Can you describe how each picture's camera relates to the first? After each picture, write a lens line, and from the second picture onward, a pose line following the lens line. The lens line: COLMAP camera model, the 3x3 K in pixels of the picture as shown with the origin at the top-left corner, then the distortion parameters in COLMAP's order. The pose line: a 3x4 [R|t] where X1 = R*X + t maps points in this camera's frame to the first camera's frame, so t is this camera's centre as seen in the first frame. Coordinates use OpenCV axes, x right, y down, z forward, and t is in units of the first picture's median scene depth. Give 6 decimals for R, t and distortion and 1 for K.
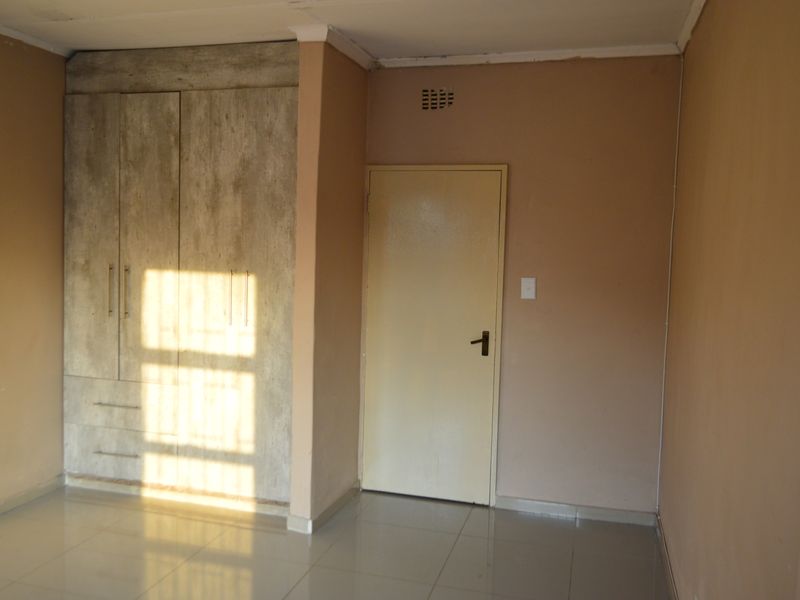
lens RADIAL K [[693.9, 0, 400.0], [0, 693.9, 300.0], [0, 0, 1]] dist [0.006618, 0.002508]
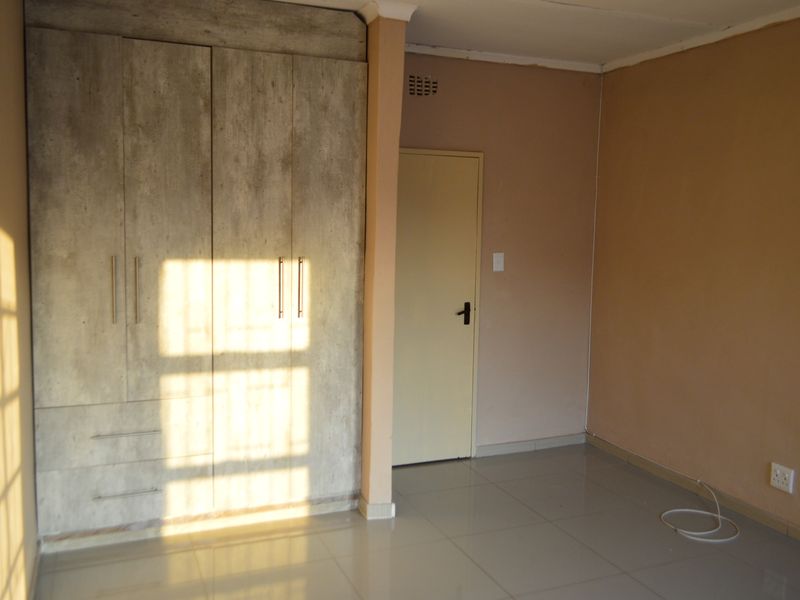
lens RADIAL K [[693.9, 0, 400.0], [0, 693.9, 300.0], [0, 0, 1]] dist [0.006618, 0.002508]
pose [[0.793871, -0.080267, 0.602765, -0.646349], [0.058356, 0.996731, 0.055872, -0.027807], [-0.605279, -0.009180, 0.795960, 0.184594]]
